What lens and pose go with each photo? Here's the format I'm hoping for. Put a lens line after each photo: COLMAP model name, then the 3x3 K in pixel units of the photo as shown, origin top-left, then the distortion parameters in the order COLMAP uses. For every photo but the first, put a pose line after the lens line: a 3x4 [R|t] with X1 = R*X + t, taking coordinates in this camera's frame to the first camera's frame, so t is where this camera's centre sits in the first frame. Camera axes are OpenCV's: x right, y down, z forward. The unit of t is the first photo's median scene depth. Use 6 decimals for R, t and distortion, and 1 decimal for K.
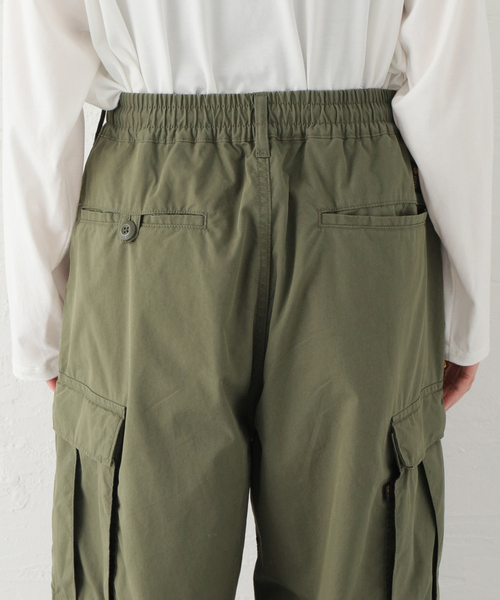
lens RADIAL K [[2706.8, 0, 247.4], [0, 2706.8, 299.8], [0, 0, 1]] dist [0.371547, 0.000000]
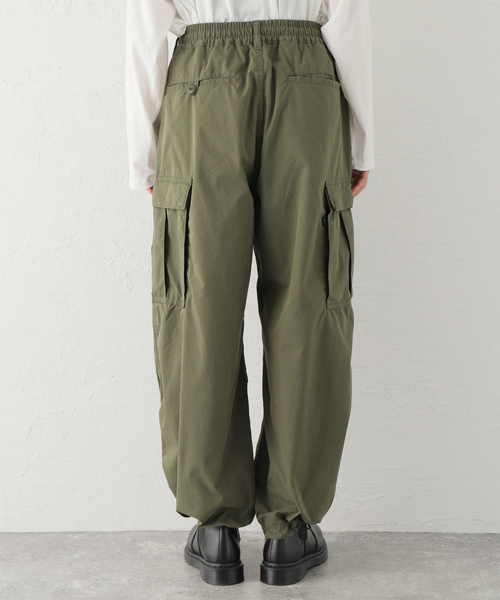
lens RADIAL K [[2706.8, 0, 252.4], [0, 2706.8, 298.7], [0, 0, 1]] dist [0.371547, 0.000000]
pose [[0.999324, -0.018674, 0.031664, -0.065711], [0.025340, 0.973950, -0.225341, 0.578305], [-0.026631, 0.225991, 0.973765, -0.924922]]
